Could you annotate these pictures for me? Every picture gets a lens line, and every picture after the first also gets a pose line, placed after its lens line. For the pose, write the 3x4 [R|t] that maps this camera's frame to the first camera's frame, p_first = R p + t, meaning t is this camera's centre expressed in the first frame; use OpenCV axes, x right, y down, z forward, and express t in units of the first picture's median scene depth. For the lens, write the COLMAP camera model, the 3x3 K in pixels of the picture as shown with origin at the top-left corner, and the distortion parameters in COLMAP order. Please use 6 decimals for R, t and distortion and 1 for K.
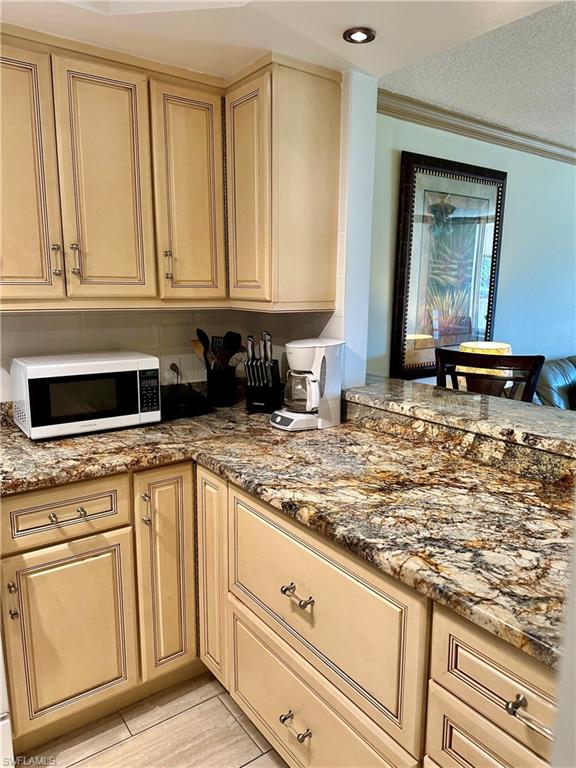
lens RADIAL K [[548.6, 0, 287.8], [0, 548.6, 379.6], [0, 0, 1]] dist [0.033230, -0.040487]
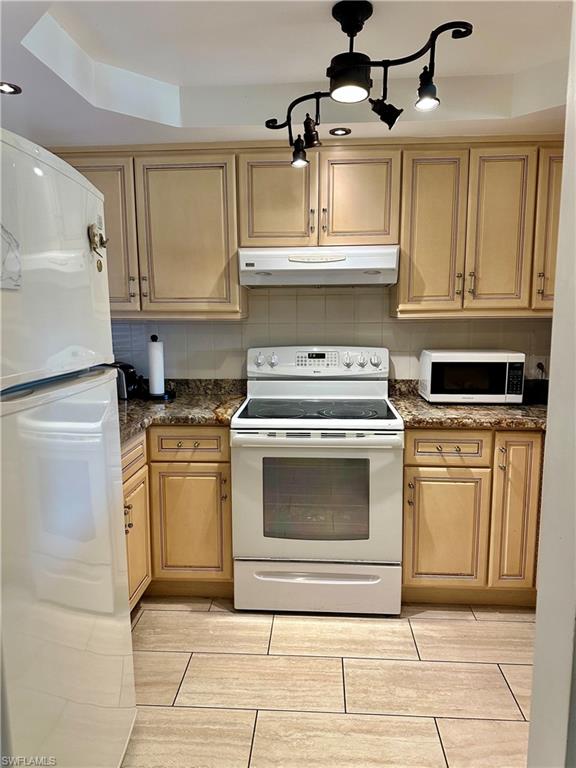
lens RADIAL K [[548.6, 0, 288.2], [0, 548.6, 380.9], [0, 0, 1]] dist [0.033230, -0.040487]
pose [[0.778117, 0.081120, -0.622859, 0.168213], [-0.103666, 0.994612, 0.000031, 0.091762], [0.619506, 0.064546, 0.782334, -0.427143]]
